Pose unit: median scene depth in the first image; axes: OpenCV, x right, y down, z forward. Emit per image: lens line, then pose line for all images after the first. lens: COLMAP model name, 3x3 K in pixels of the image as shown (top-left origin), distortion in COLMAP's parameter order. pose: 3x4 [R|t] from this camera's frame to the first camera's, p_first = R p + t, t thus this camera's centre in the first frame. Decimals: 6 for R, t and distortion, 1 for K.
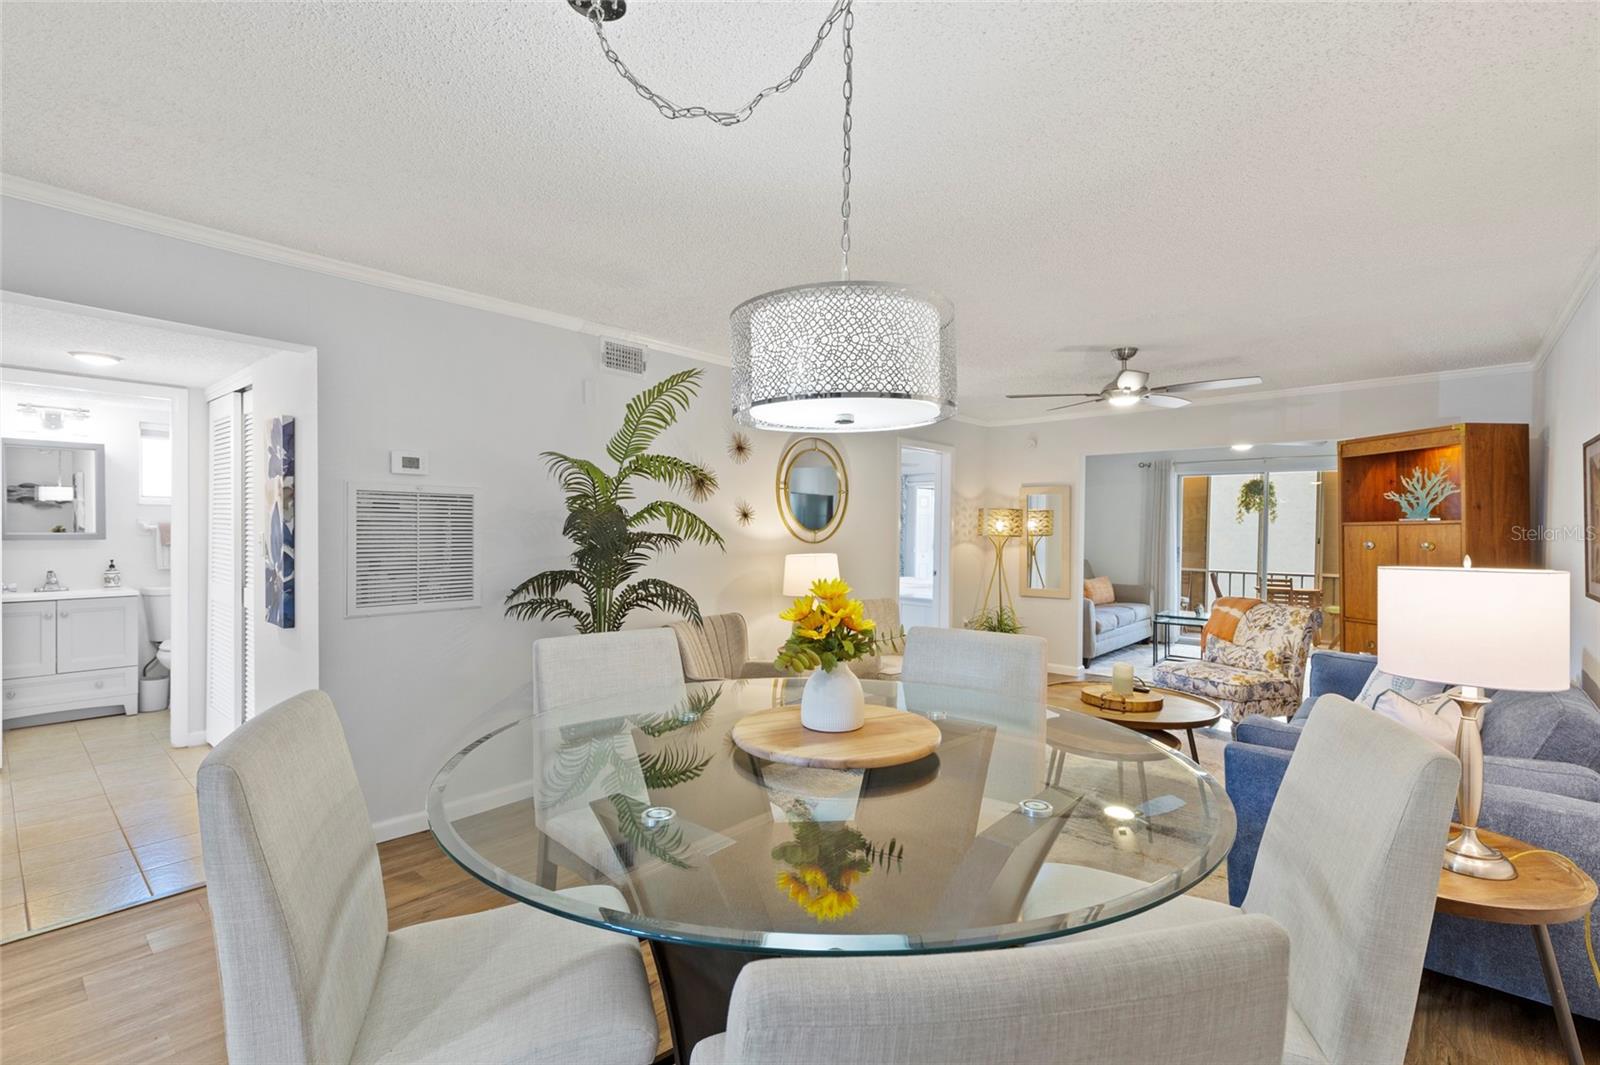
lens RADIAL K [[719.0, 0, 812.6], [0, 719.0, 538.9], [0, 0, 1]] dist [0.003675, -0.001339]
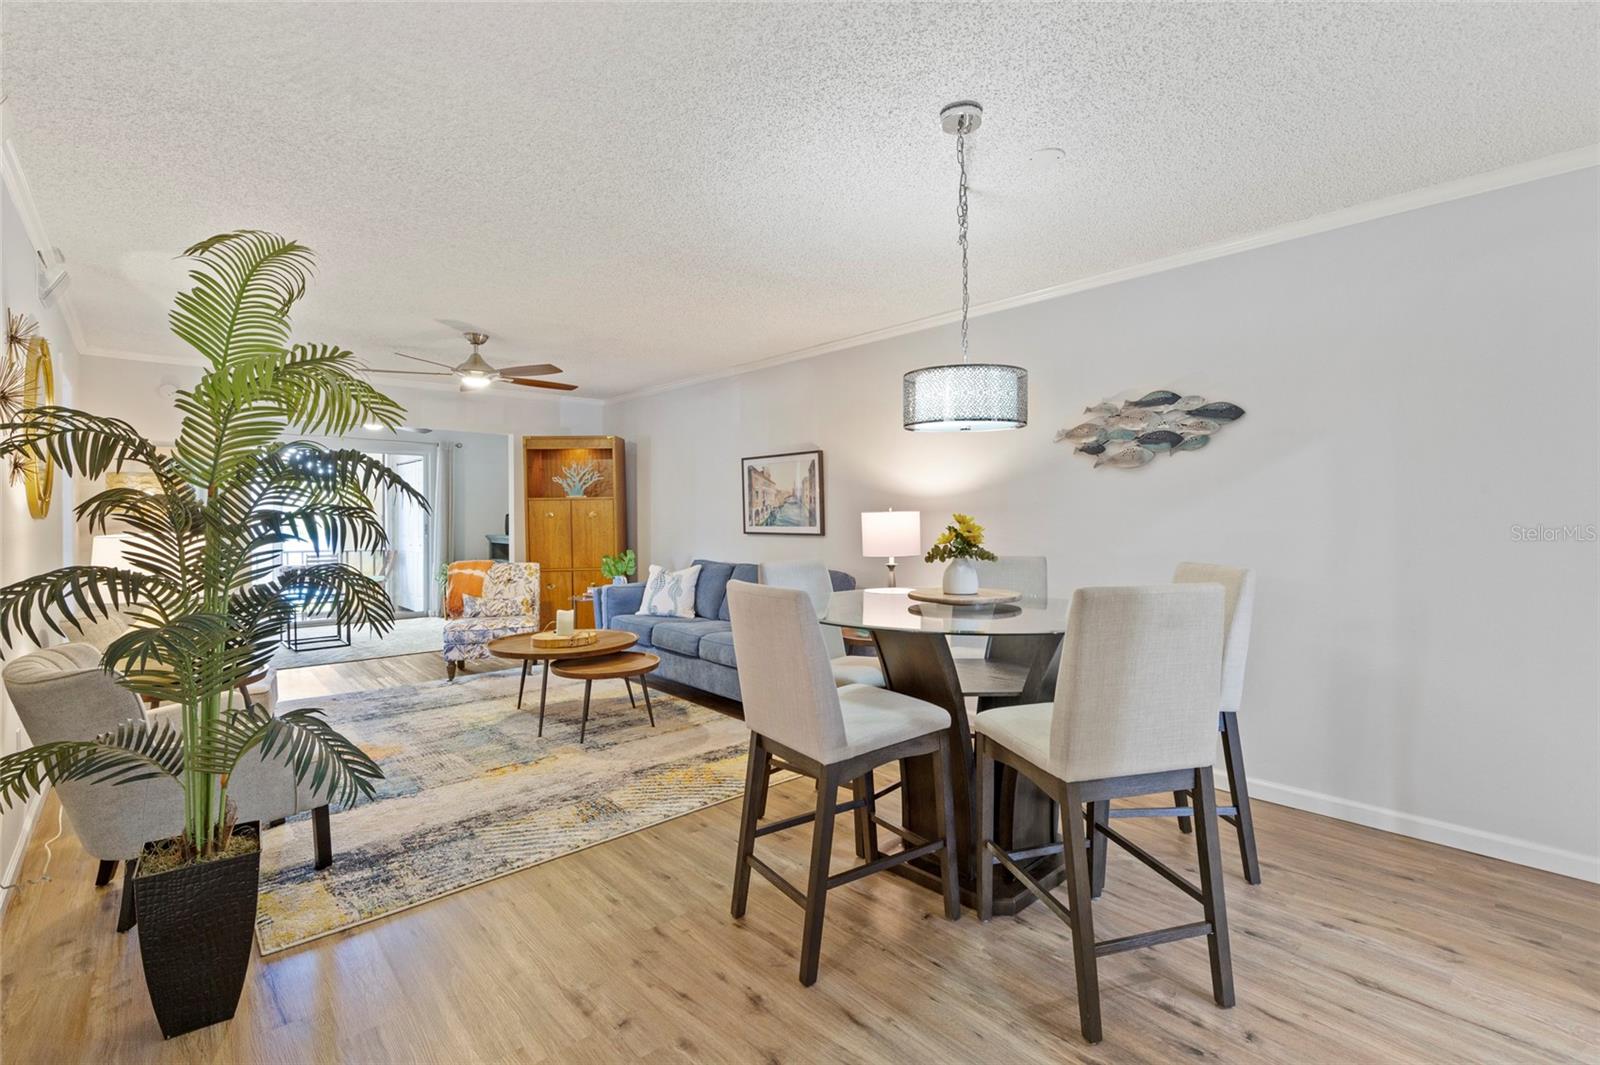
lens RADIAL K [[719.0, 0, 809.1], [0, 719.0, 531.7], [0, 0, 1]] dist [0.003675, -0.001339]
pose [[0.121537, -0.031267, 0.992094, -0.390314], [0.018350, 0.999404, 0.029249, 0.007636], [-0.992417, 0.014650, 0.122038, 0.243715]]
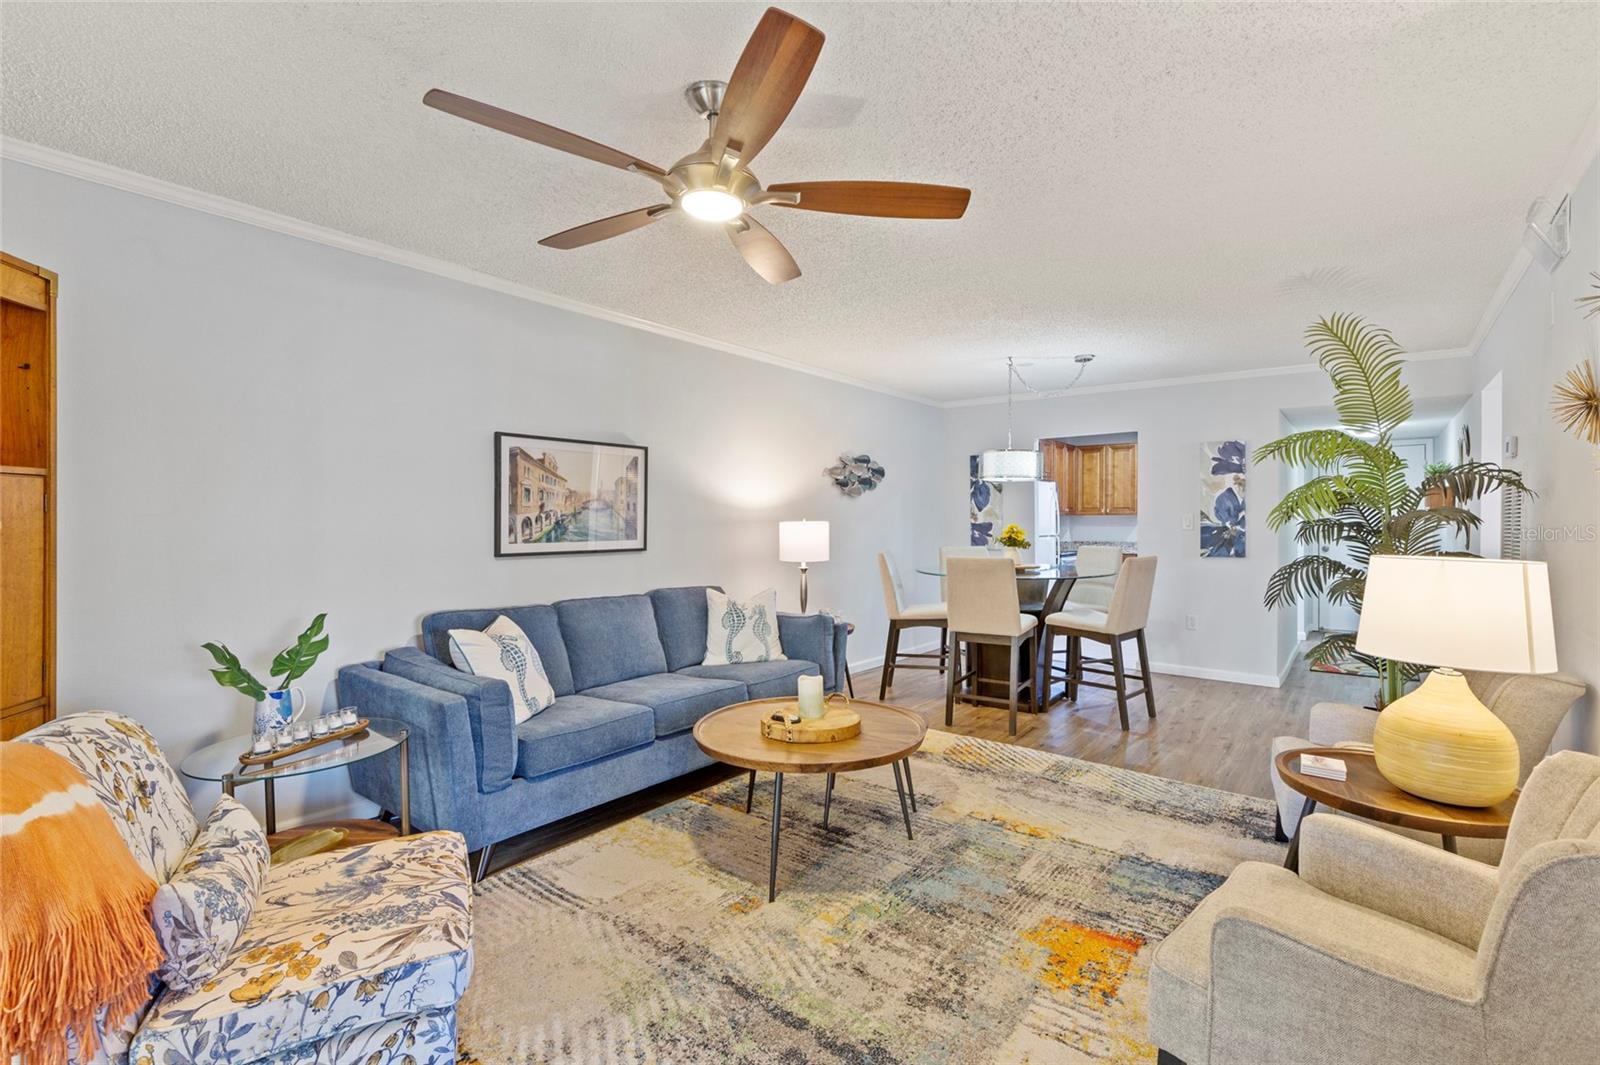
lens RADIAL K [[719.0, 0, 804.0], [0, 719.0, 533.4], [0, 0, 1]] dist [0.003675, -0.001339]
pose [[-0.999285, -0.007679, -0.037032, 0.258847], [-0.008840, 0.999472, 0.031278, -0.001577], [0.036772, 0.031583, -0.998824, 0.966206]]
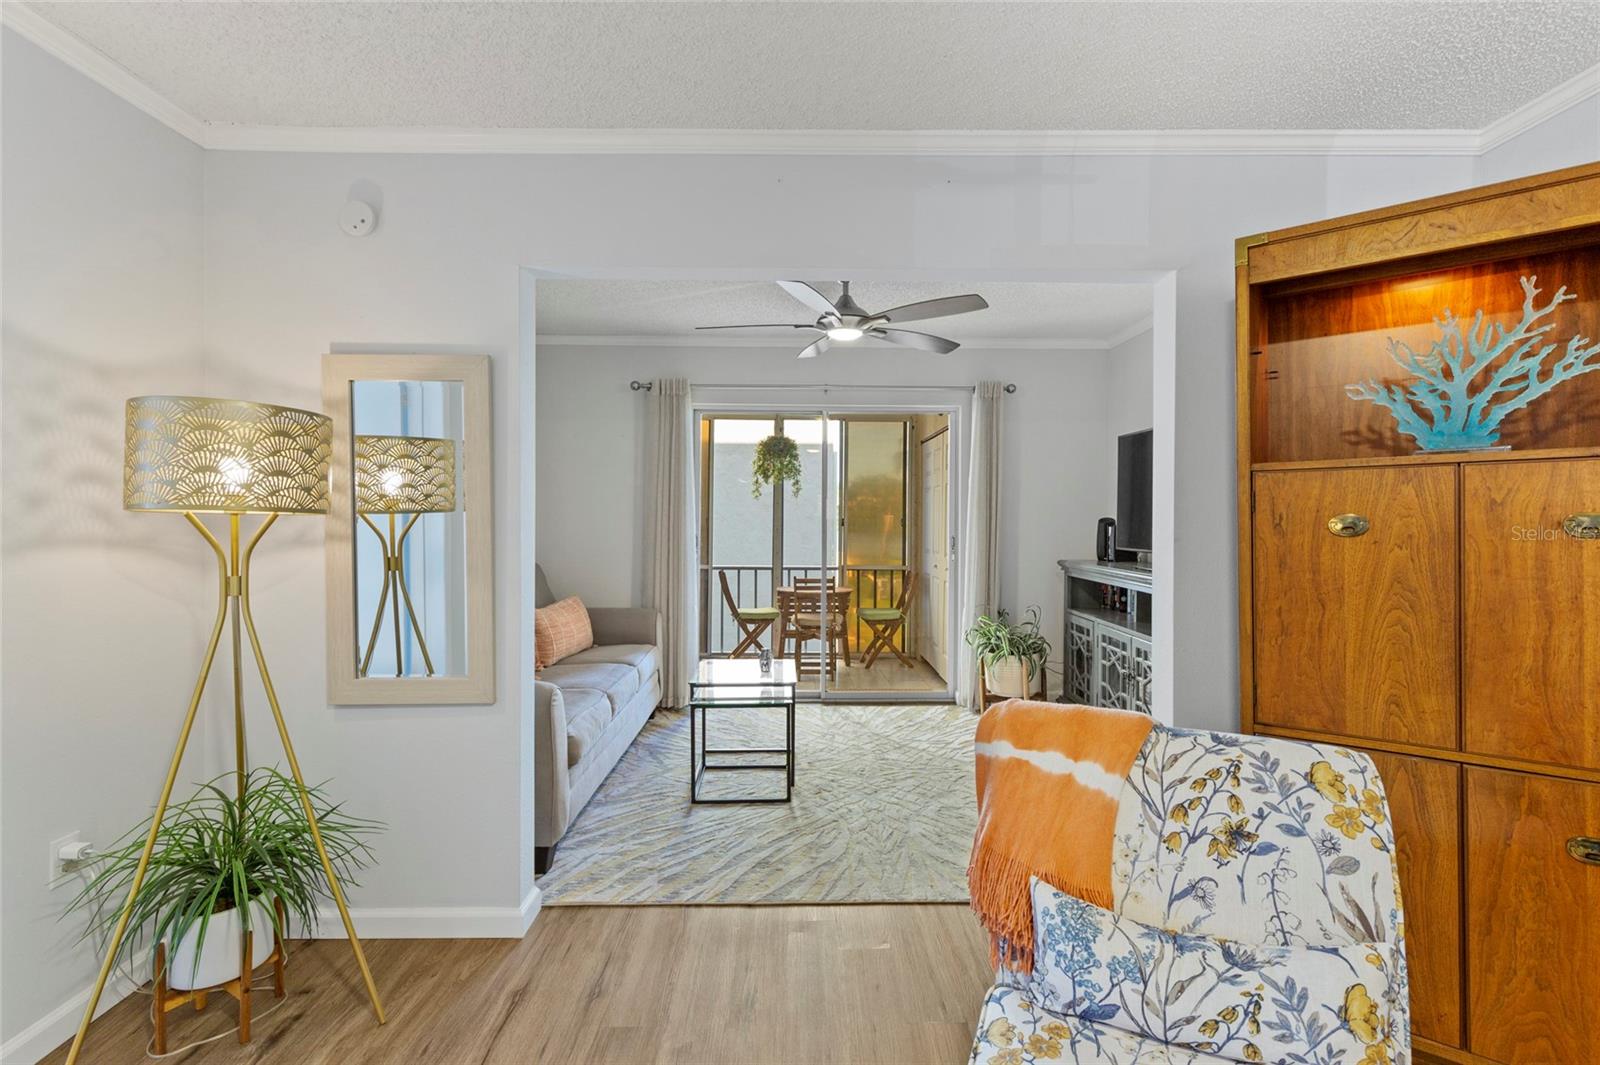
lens RADIAL K [[719.0, 0, 809.8], [0, 719.0, 521.2], [0, 0, 1]] dist [0.003675, -0.001339]
pose [[0.742258, -0.009567, 0.670046, 0.246476], [0.013382, 0.999910, -0.000547, 0.002690], [-0.669980, 0.009373, 0.742320, 0.662203]]
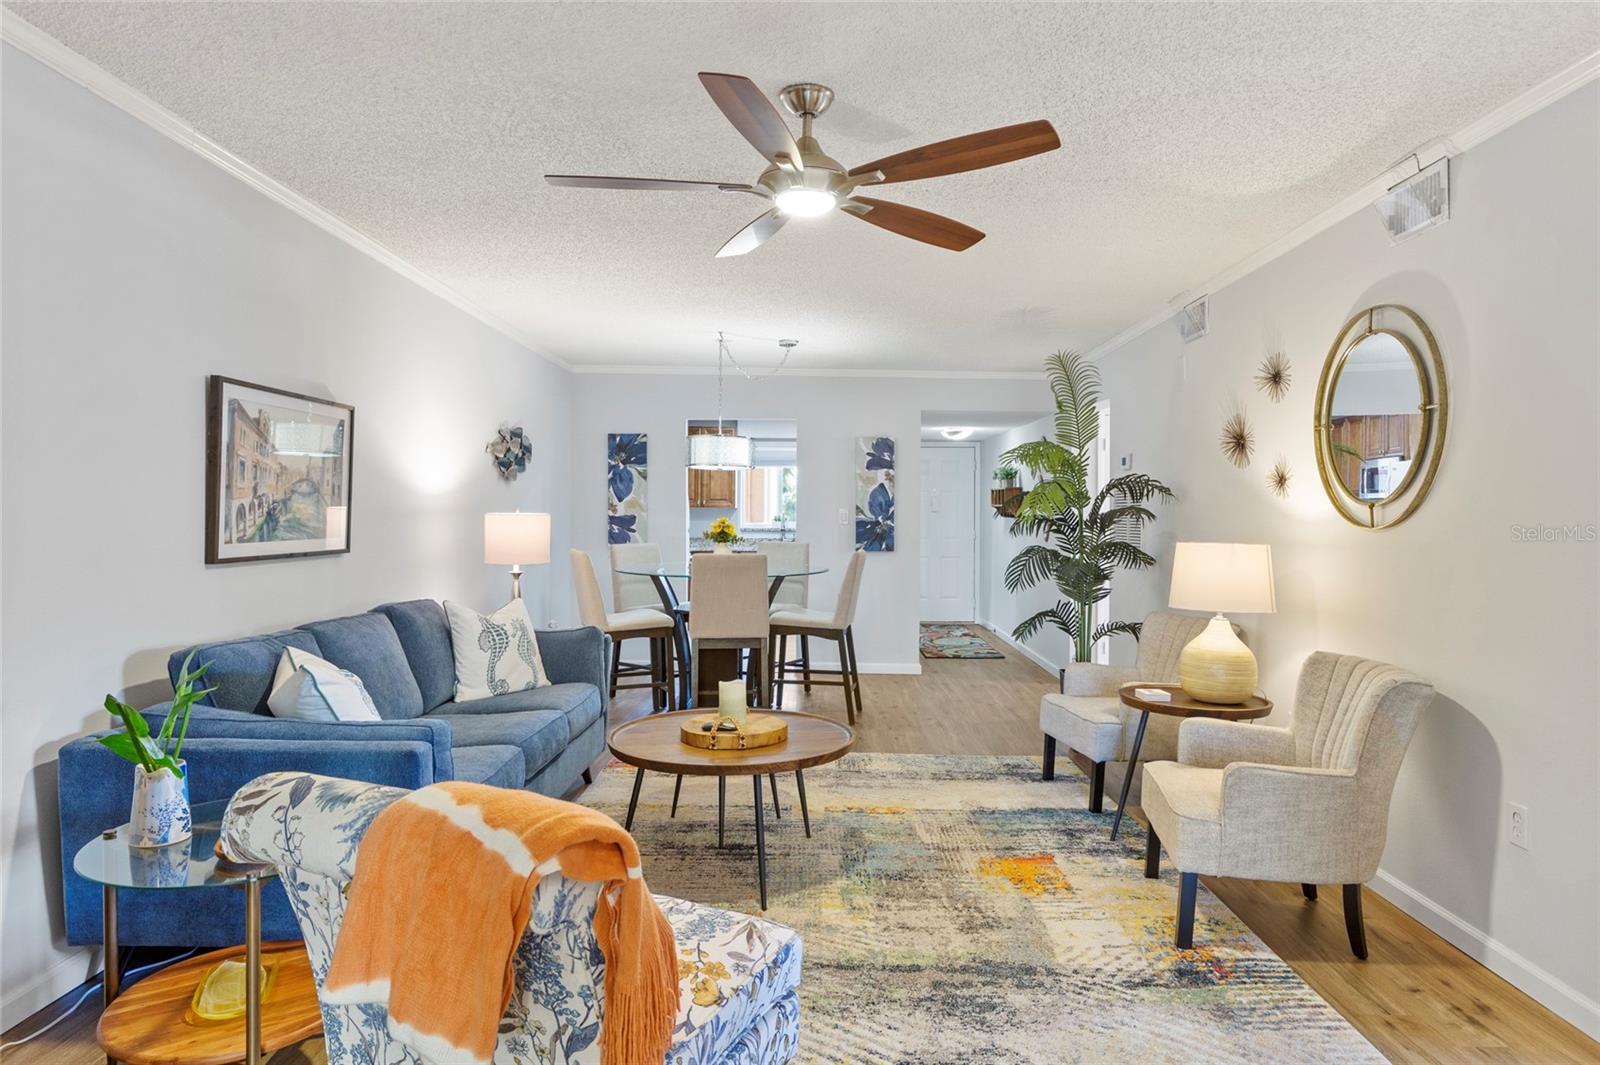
lens RADIAL K [[980.3, 0, 801.8], [0, 980.3, 528.9], [0, 0, 1]] dist [0.007386, 0.000975]
pose [[-0.768744, -0.006083, -0.639527, 0.551668], [-0.024489, 0.999501, 0.019930, 0.000743], [0.639087, 0.030982, -0.768510, 0.981096]]
